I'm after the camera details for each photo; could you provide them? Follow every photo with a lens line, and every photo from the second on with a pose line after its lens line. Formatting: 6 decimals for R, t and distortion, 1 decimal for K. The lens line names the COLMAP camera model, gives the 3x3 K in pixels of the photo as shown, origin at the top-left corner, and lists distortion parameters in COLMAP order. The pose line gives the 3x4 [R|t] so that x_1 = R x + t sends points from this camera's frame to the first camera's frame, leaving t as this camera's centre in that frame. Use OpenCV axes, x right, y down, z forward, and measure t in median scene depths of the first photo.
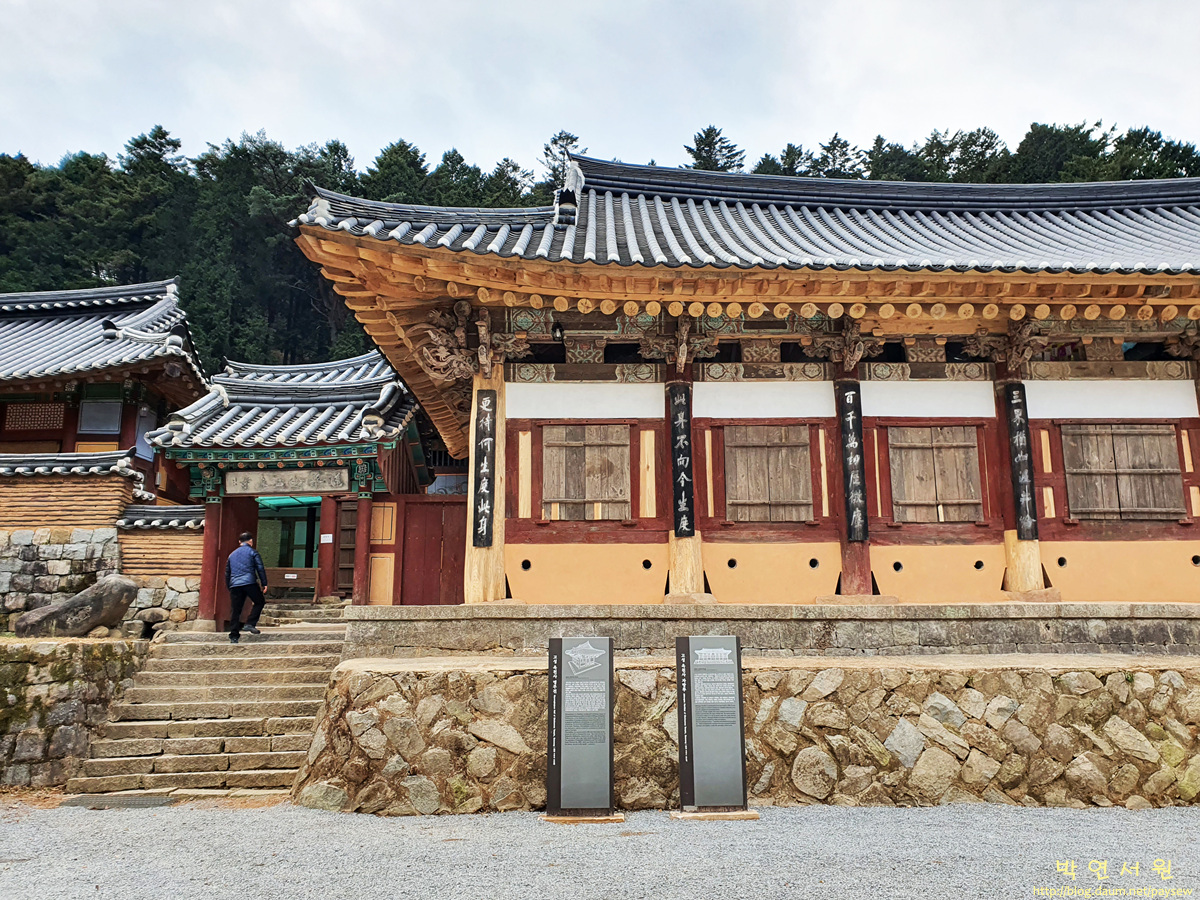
lens RADIAL K [[943.3, 0, 600.0], [0, 943.3, 450.0], [0, 0, 1]] dist [0.050380, -0.046675]
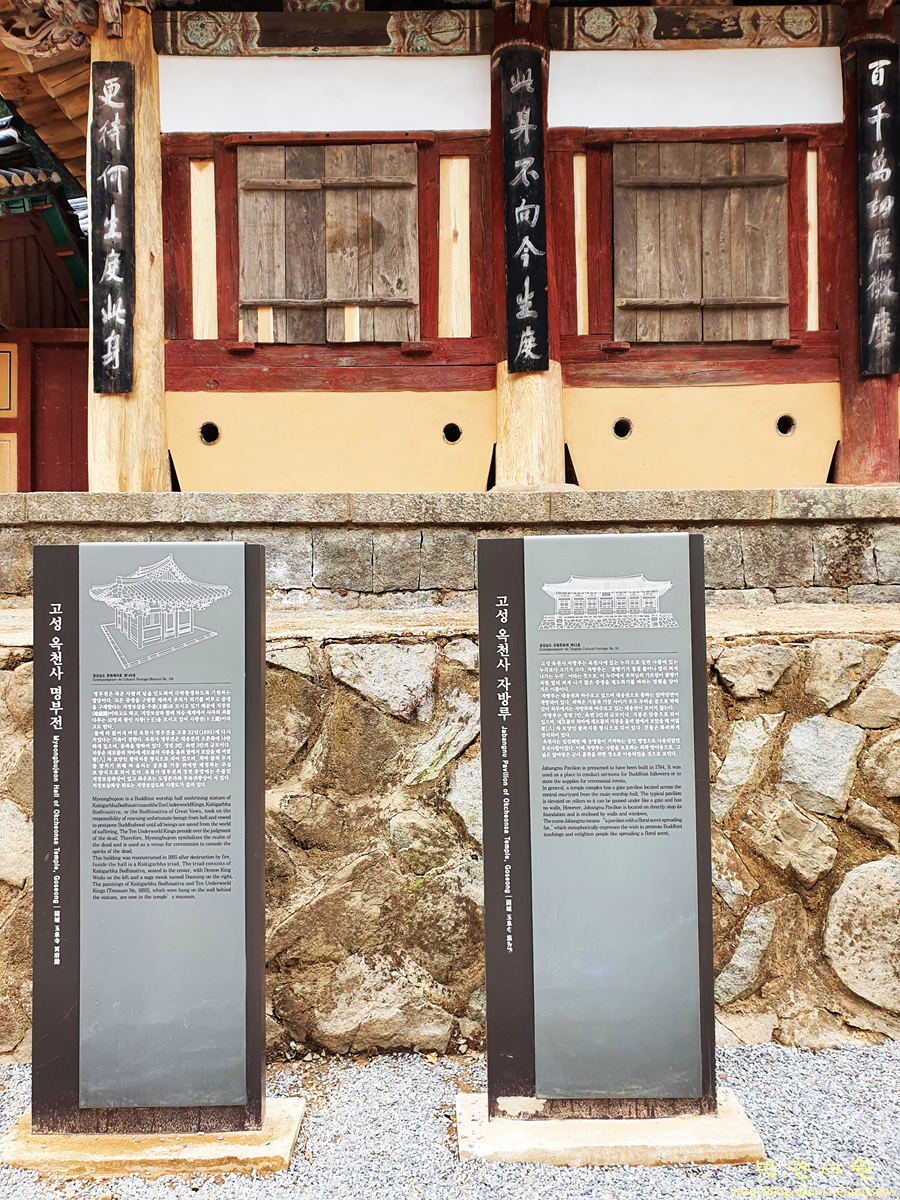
lens RADIAL K [[951.2, 0, 441.9], [0, 951.2, 591.4], [0, 0, 1]] dist [0.011813, 0.002890]
pose [[0.999870, -0.007824, -0.014132, 0.050093], [0.010358, 0.981869, 0.189277, 0.107969], [0.012395, -0.189398, 0.981822, 0.483492]]
